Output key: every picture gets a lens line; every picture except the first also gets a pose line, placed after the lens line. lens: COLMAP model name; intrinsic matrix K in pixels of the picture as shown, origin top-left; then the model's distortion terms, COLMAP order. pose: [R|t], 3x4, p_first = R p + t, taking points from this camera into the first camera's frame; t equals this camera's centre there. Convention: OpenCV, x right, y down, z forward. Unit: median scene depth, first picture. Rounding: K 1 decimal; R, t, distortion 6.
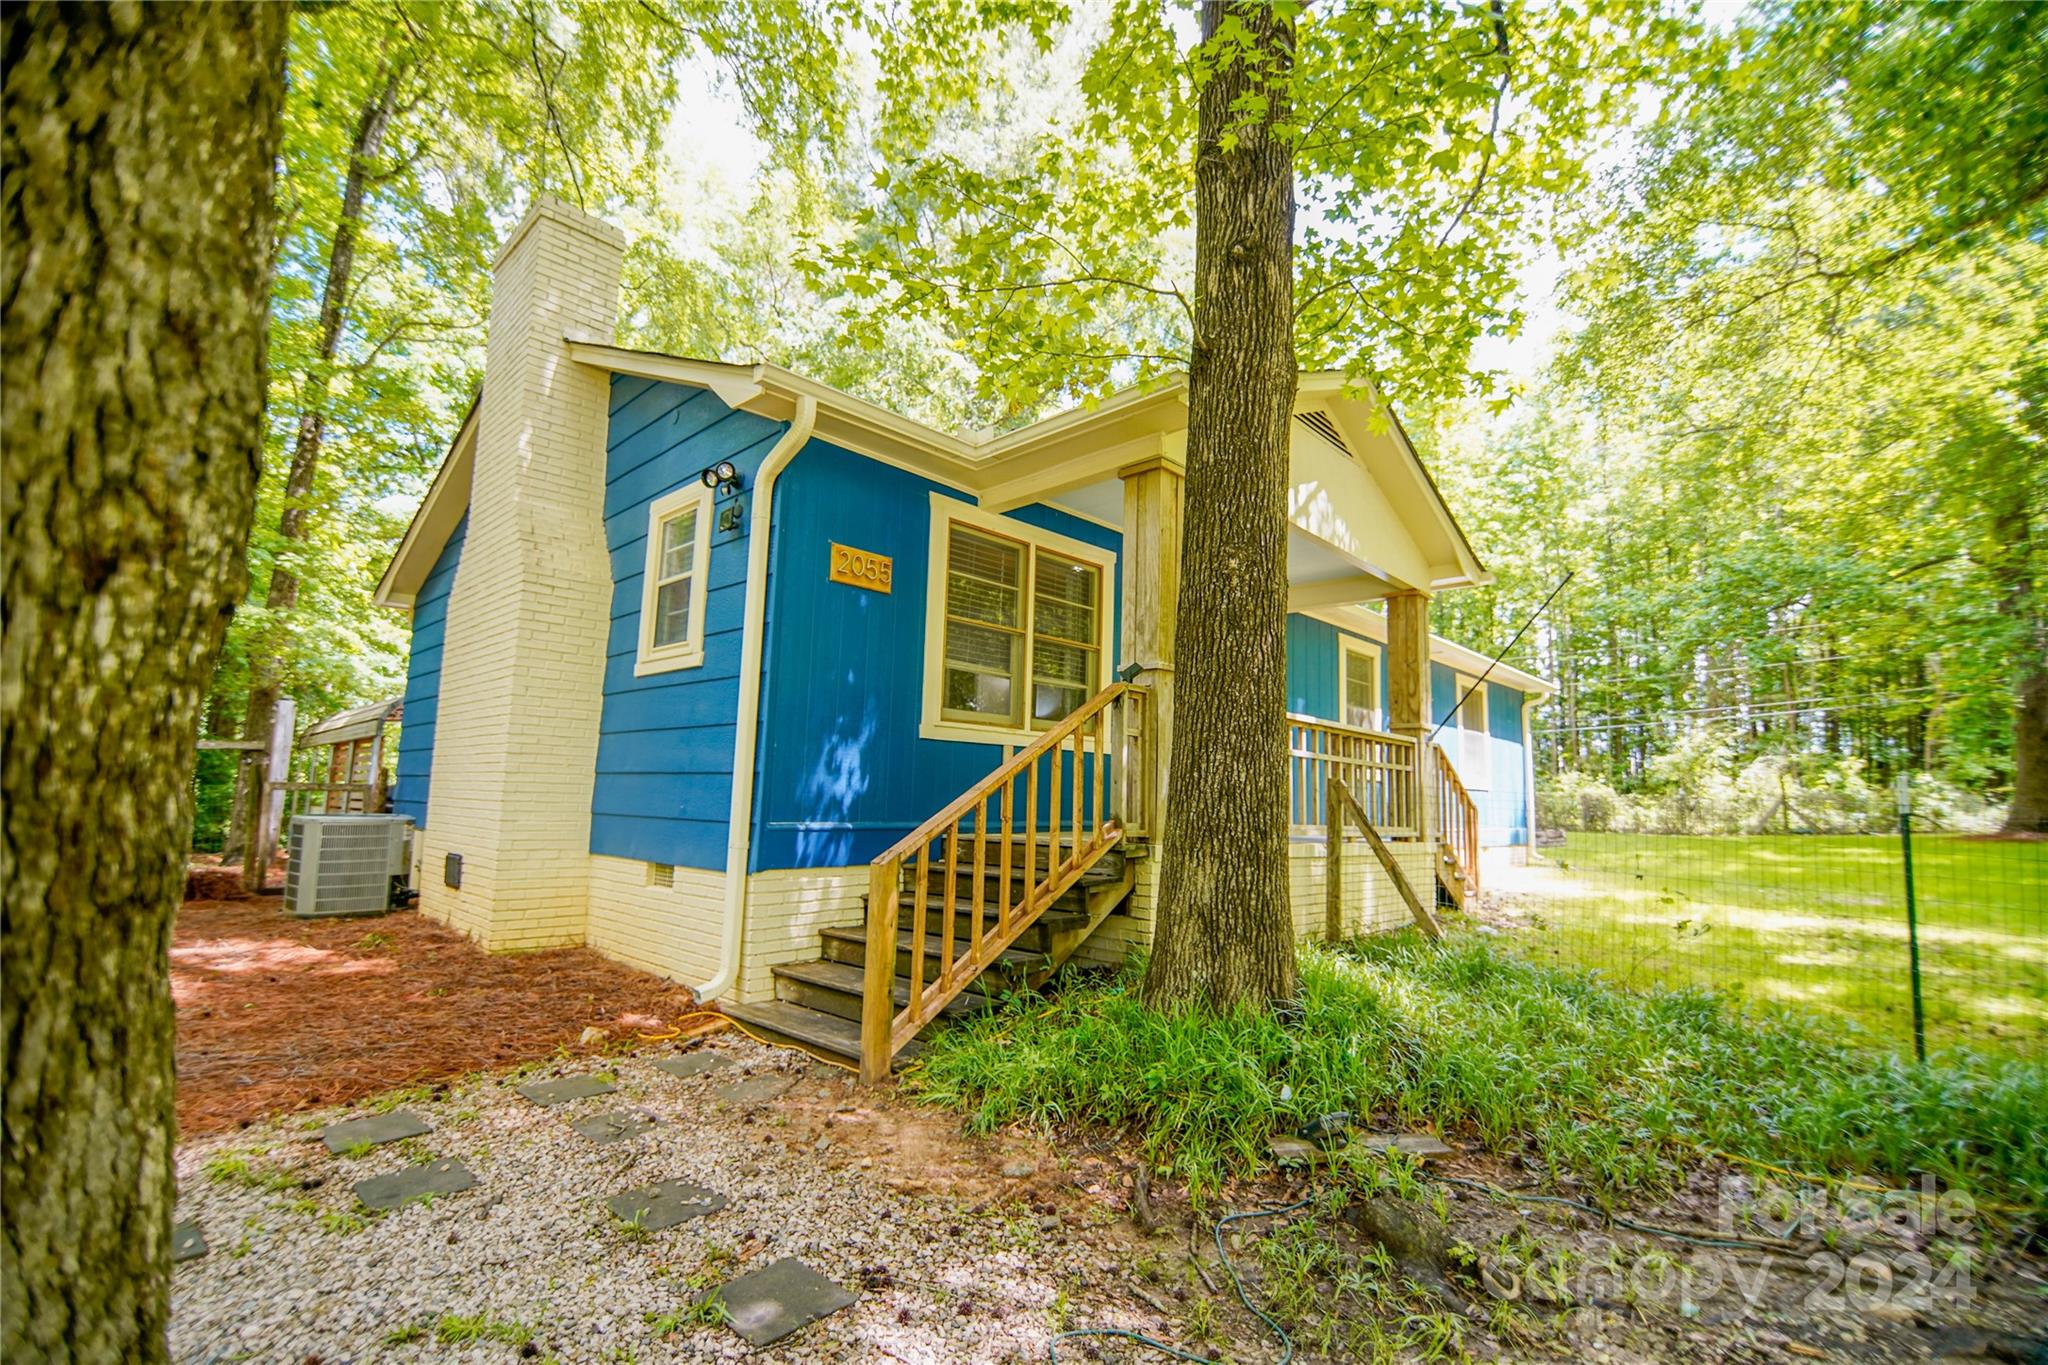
lens RADIAL K [[922.3, 0, 1030.0], [0, 922.3, 688.8], [0, 0, 1]] dist [-0.003282, -0.010784]
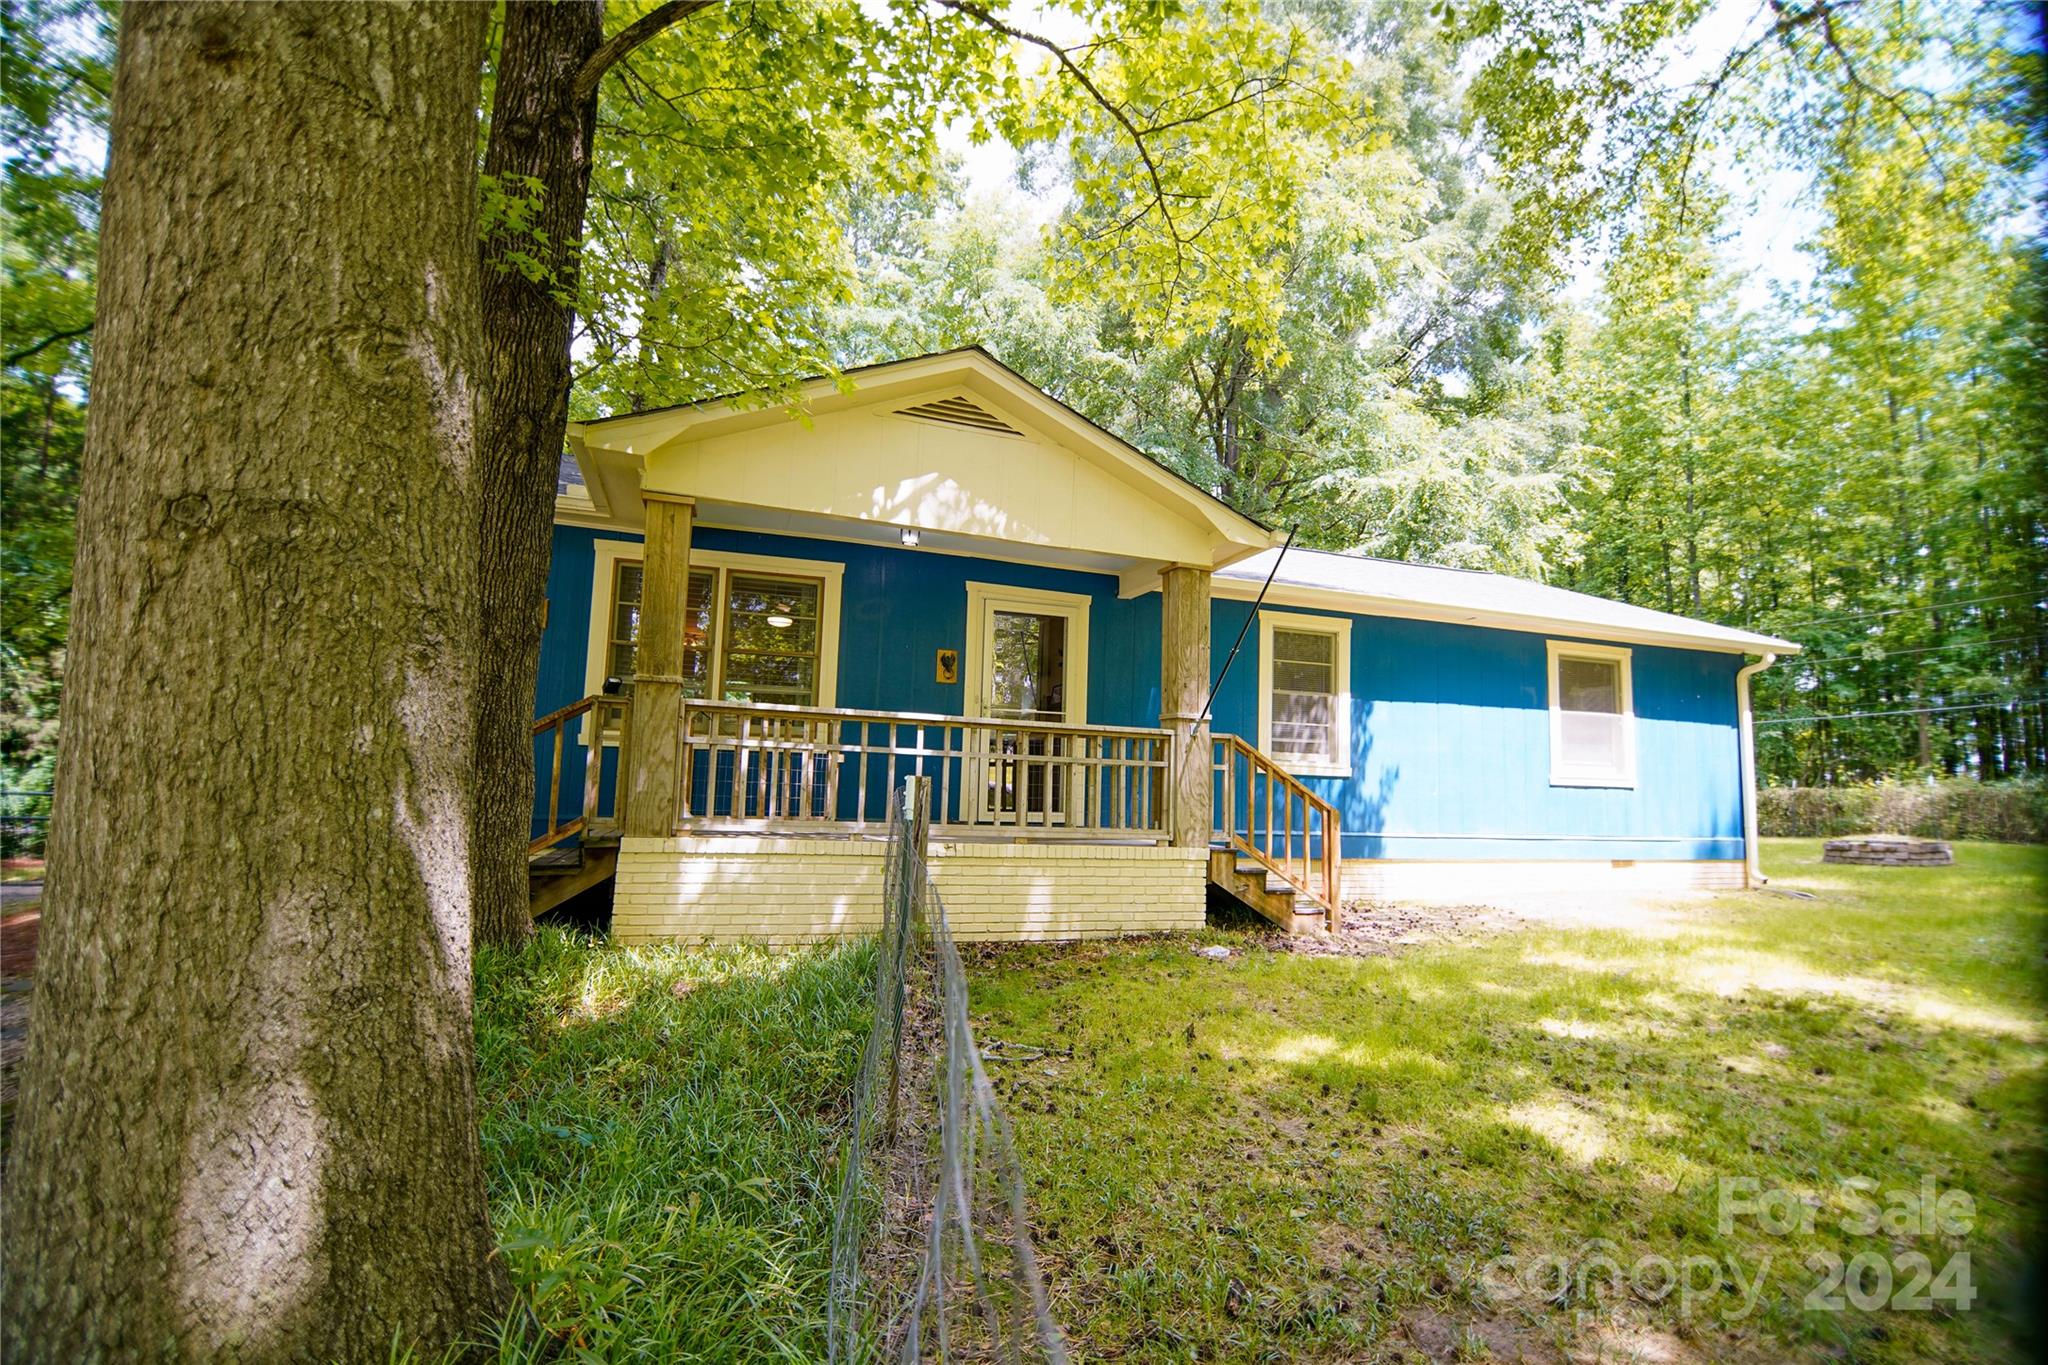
lens RADIAL K [[922.3, 0, 1030.0], [0, 922.3, 688.8], [0, 0, 1]] dist [-0.003282, -0.010784]
pose [[0.878020, -0.079595, -0.471959, 0.772540], [0.065050, 0.996770, -0.047088, 0.053638], [0.474183, 0.010643, 0.880362, 0.216440]]
